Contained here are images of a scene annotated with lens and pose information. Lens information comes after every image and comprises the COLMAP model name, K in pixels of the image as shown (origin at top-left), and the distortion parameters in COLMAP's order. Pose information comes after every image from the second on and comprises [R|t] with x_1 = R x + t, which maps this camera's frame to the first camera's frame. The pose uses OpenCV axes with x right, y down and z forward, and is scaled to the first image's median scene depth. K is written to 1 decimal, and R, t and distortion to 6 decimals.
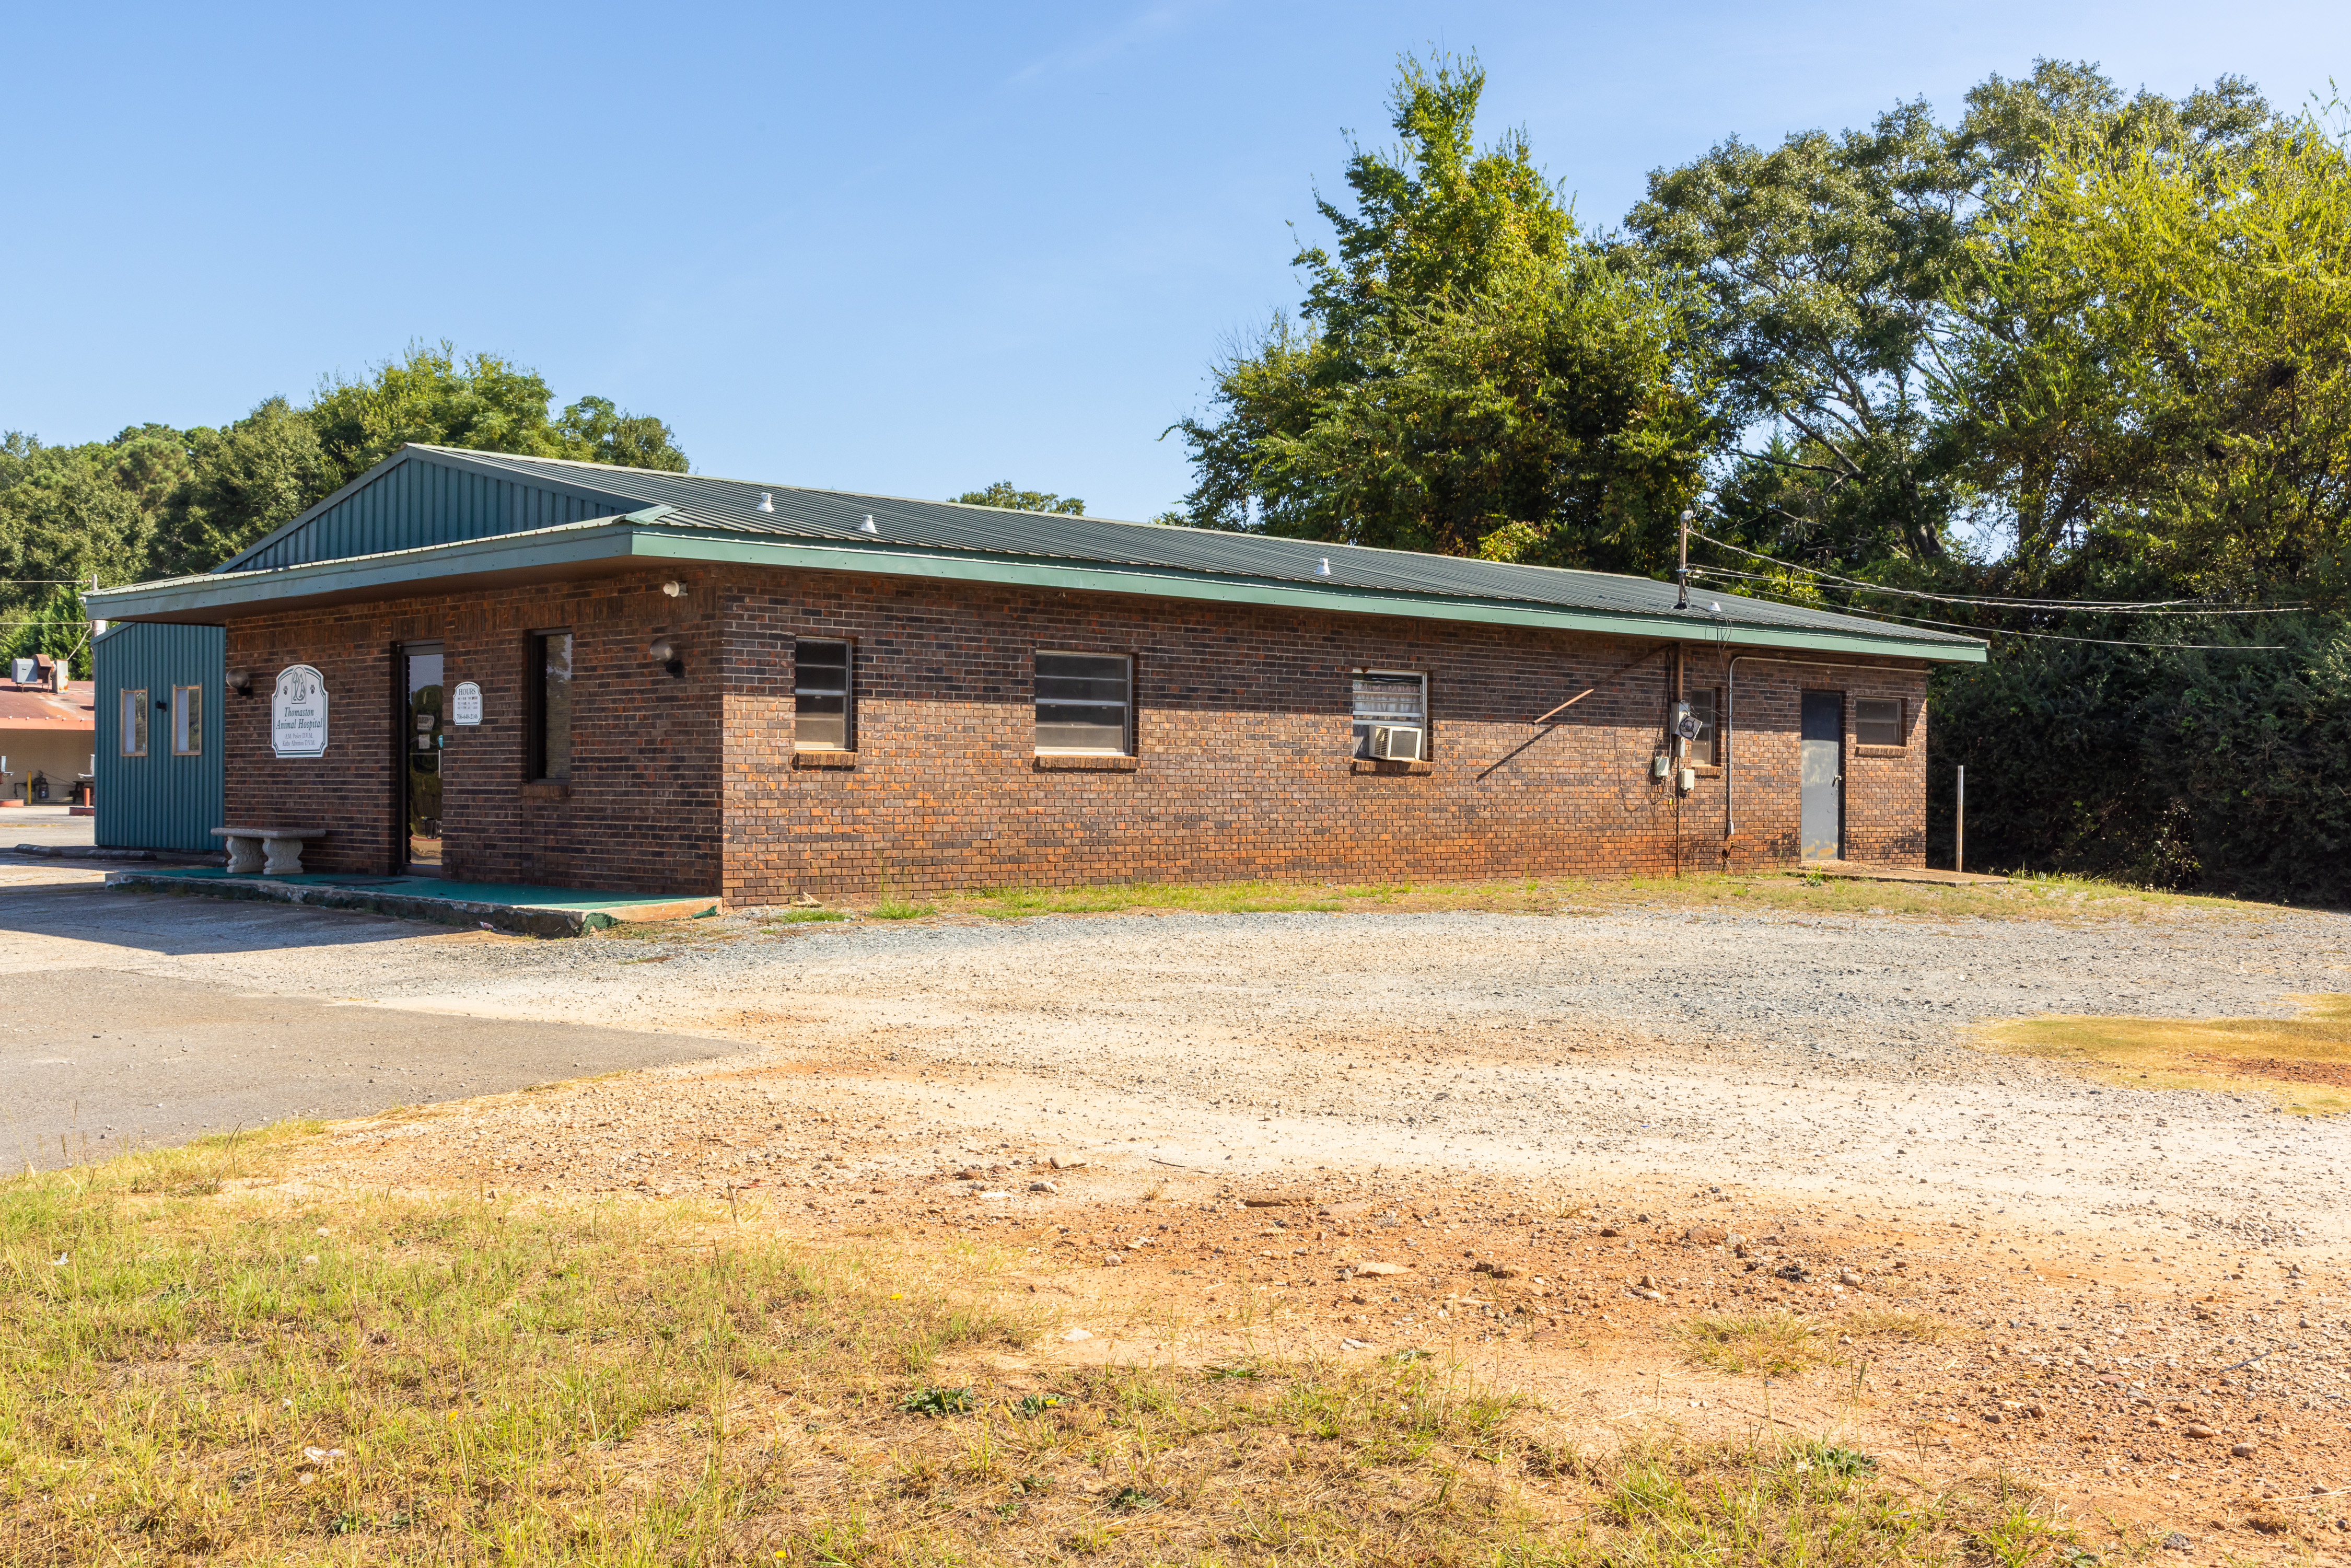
lens RADIAL K [[2485.8, 0, 1175.5], [0, 2485.8, 784.0], [0, 0, 1]] dist [0.015376, -0.001559]
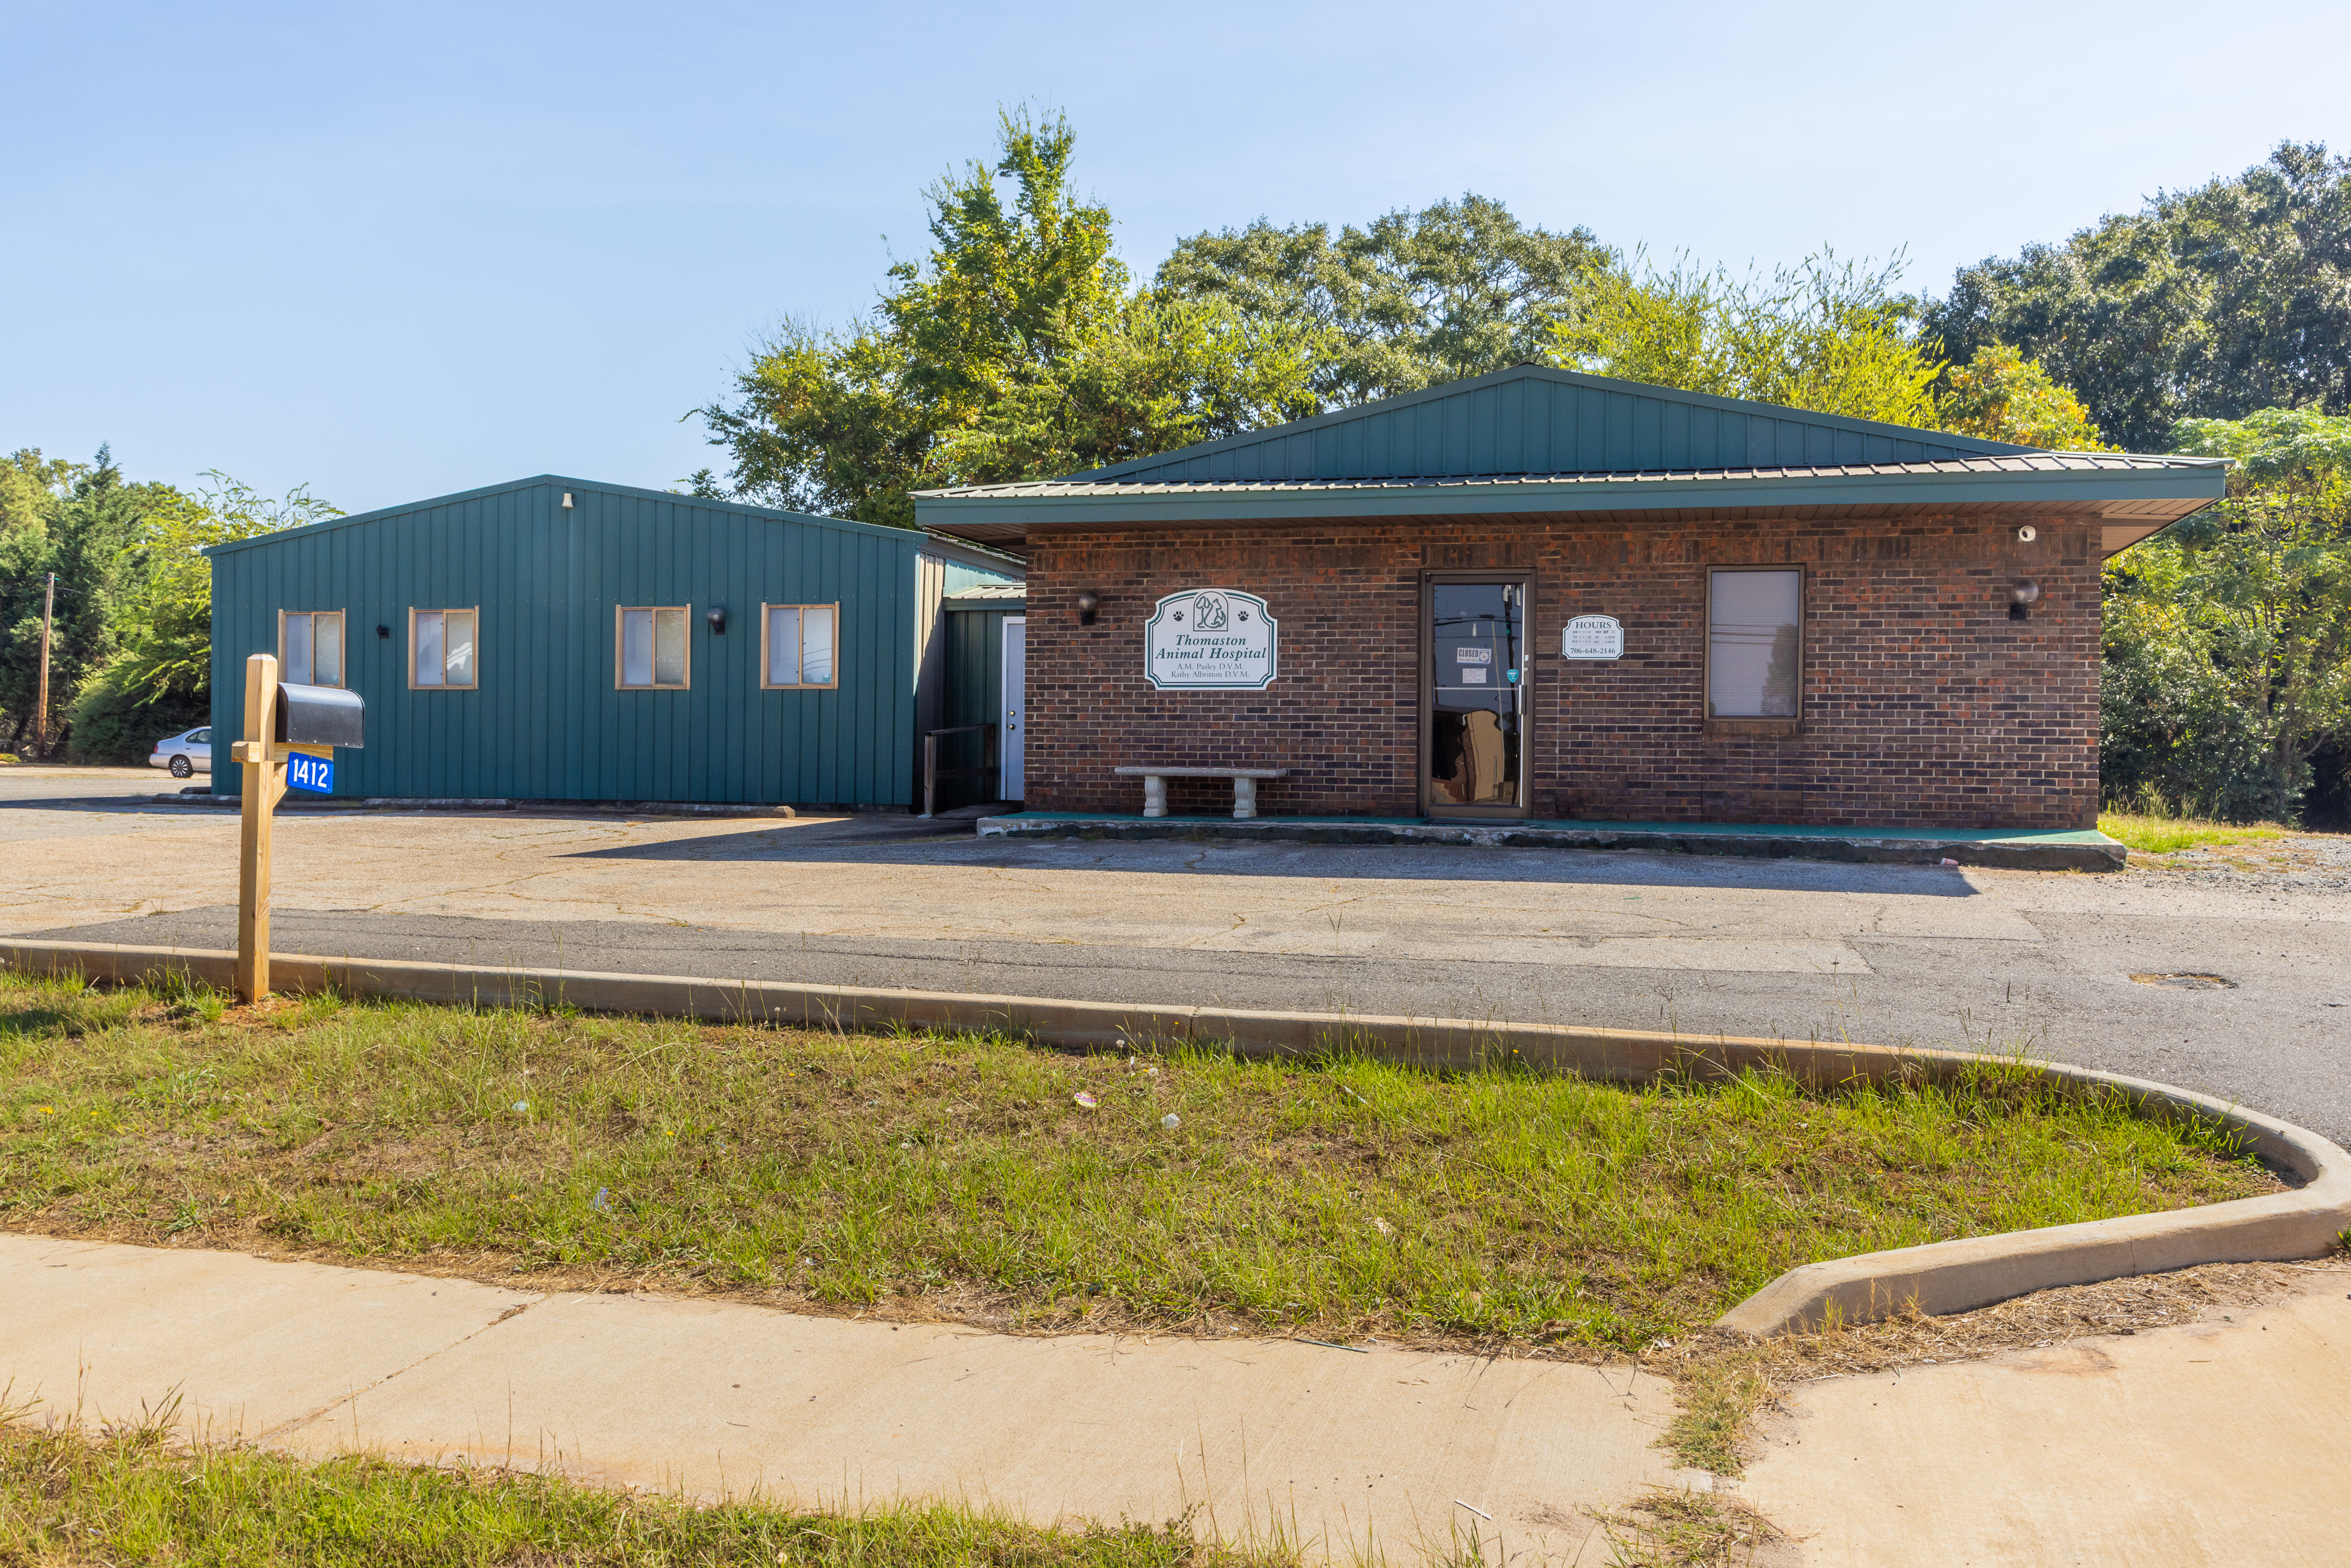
lens RADIAL K [[2024.2, 0, 1175.5], [0, 2024.2, 784.0], [0, 0, 1]] dist [-0.010344, 0.009684]
pose [[0.860949, 0.000807, 0.508691, -0.737871], [-0.009243, 0.999858, 0.014058, 0.013461], [-0.508608, -0.016805, 0.860834, 0.362830]]
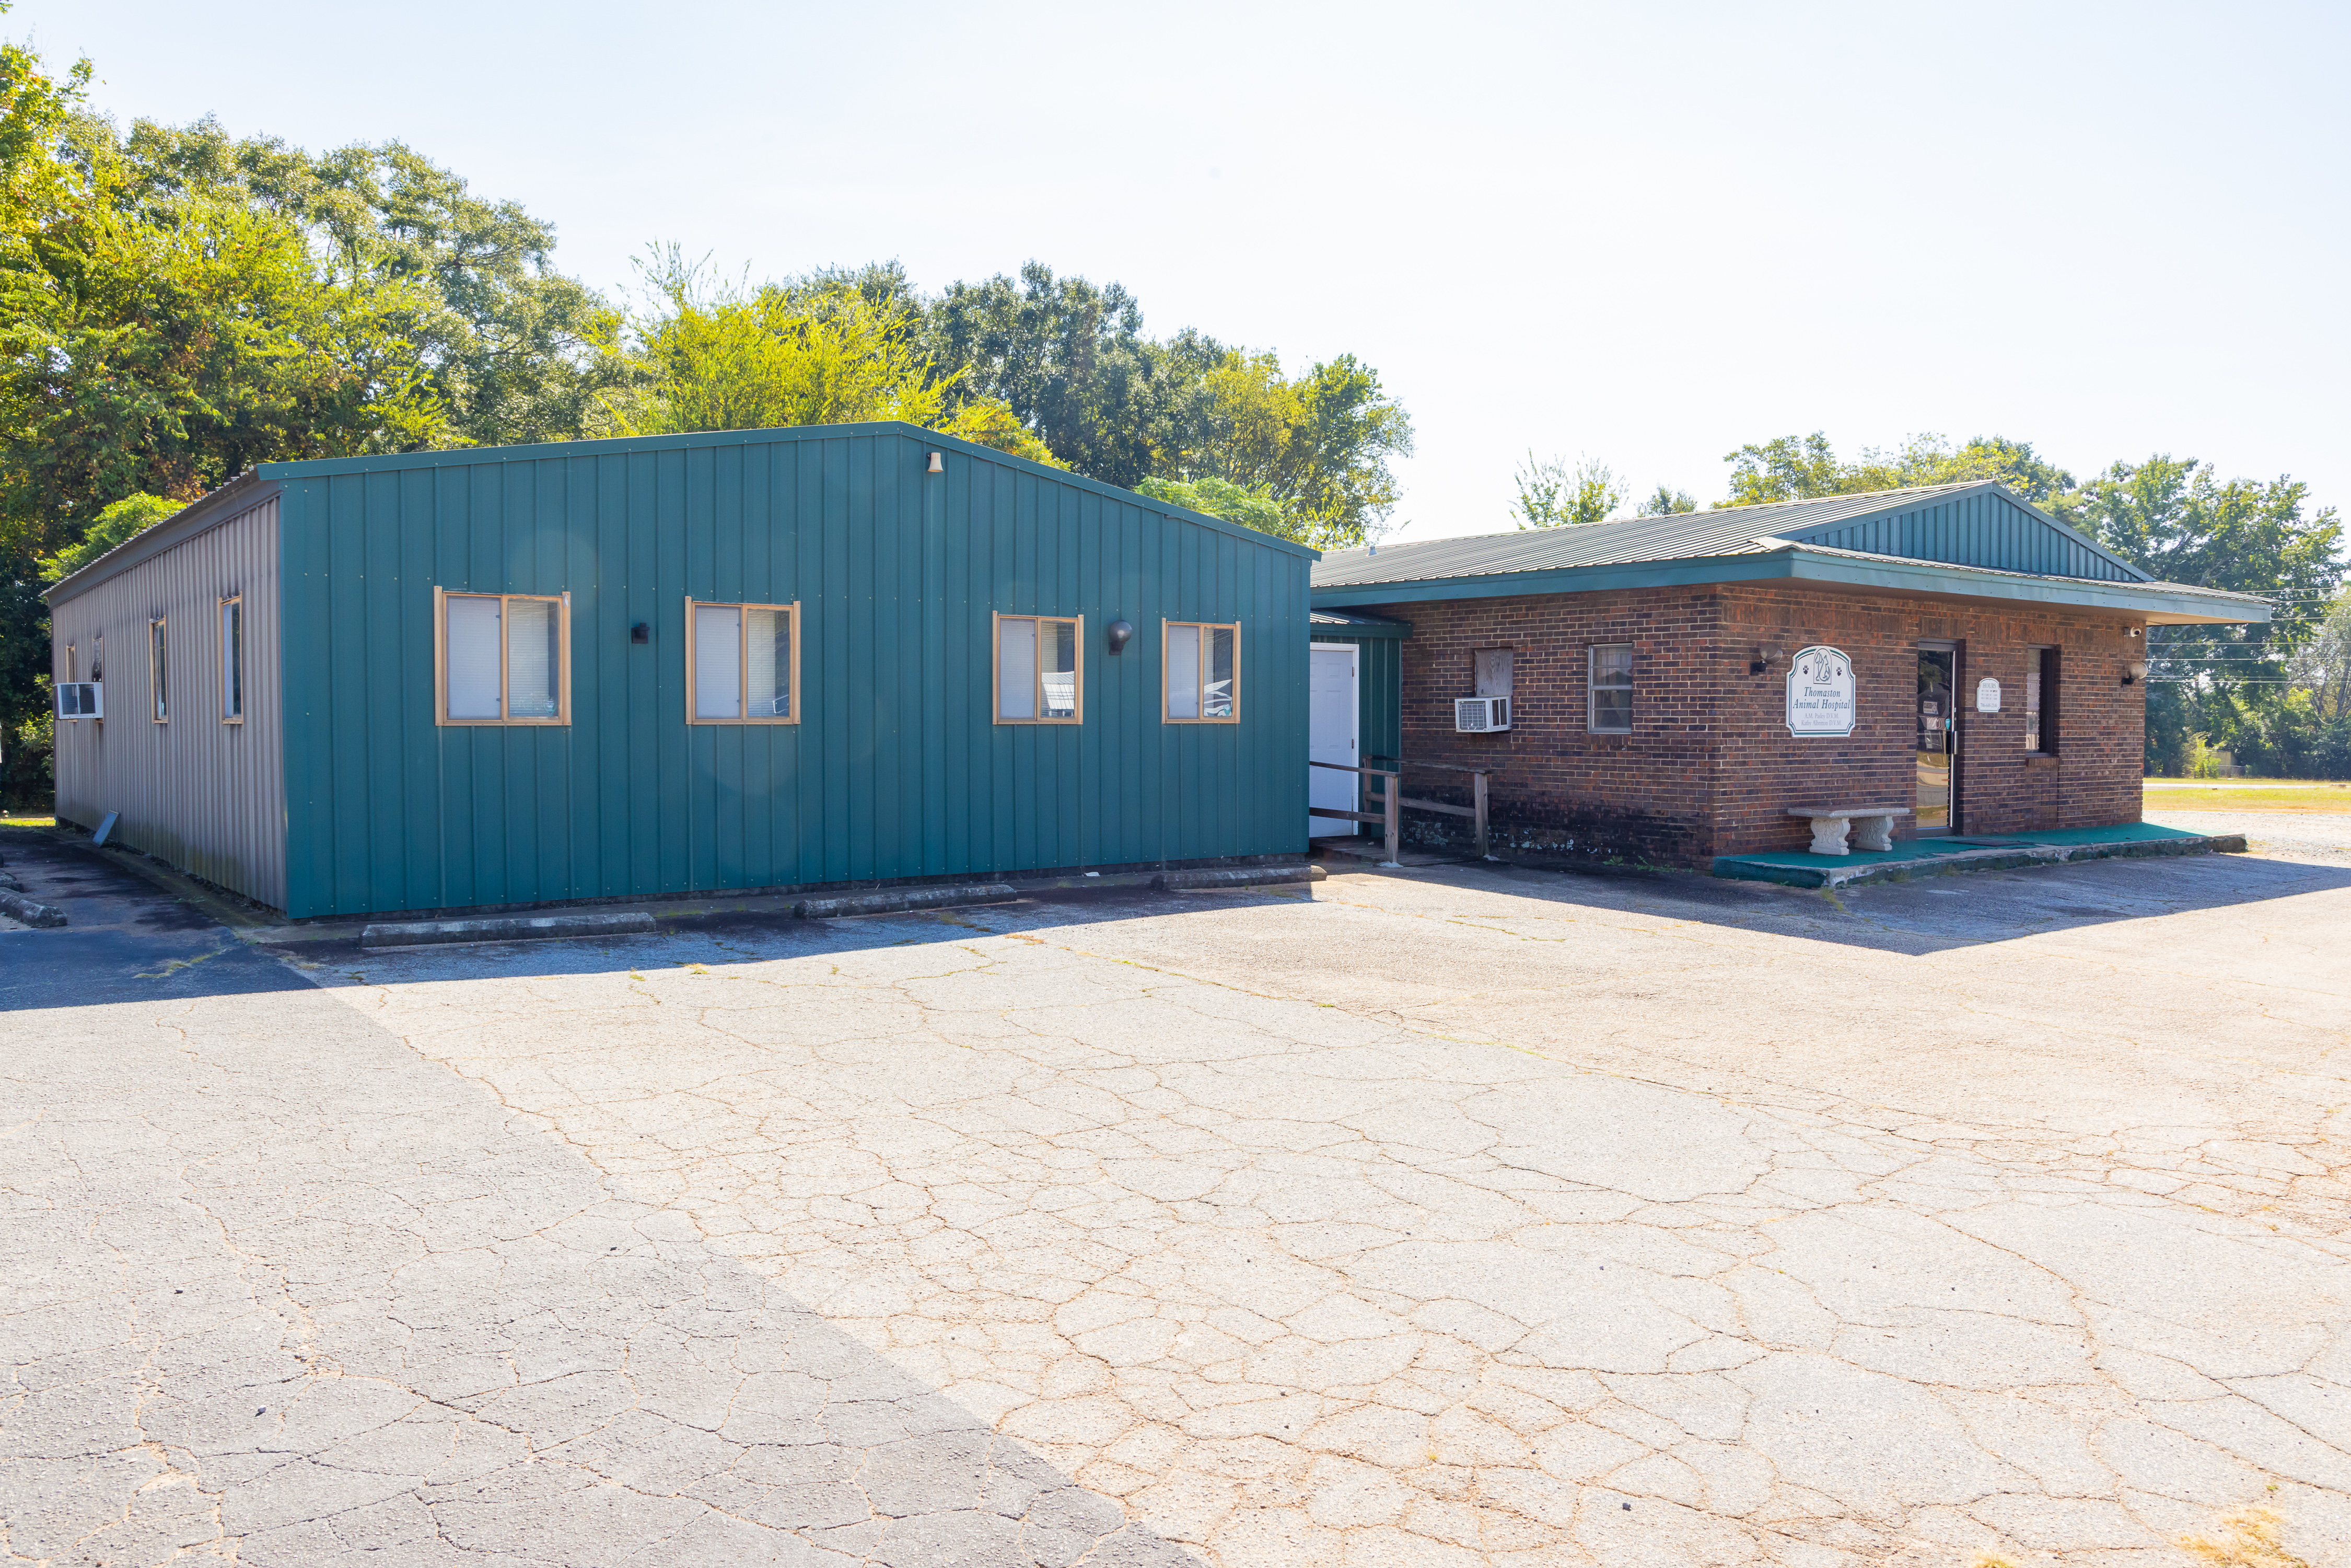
lens RADIAL K [[1774.3, 0, 1175.5], [0, 1774.3, 784.0], [0, 0, 1]] dist [-0.033097, 0.001725]
pose [[0.094416, -0.043559, 0.994579, -1.094131], [-0.004906, 0.999010, 0.044219, -0.022044], [-0.995521, -0.009055, 0.094109, 1.189707]]
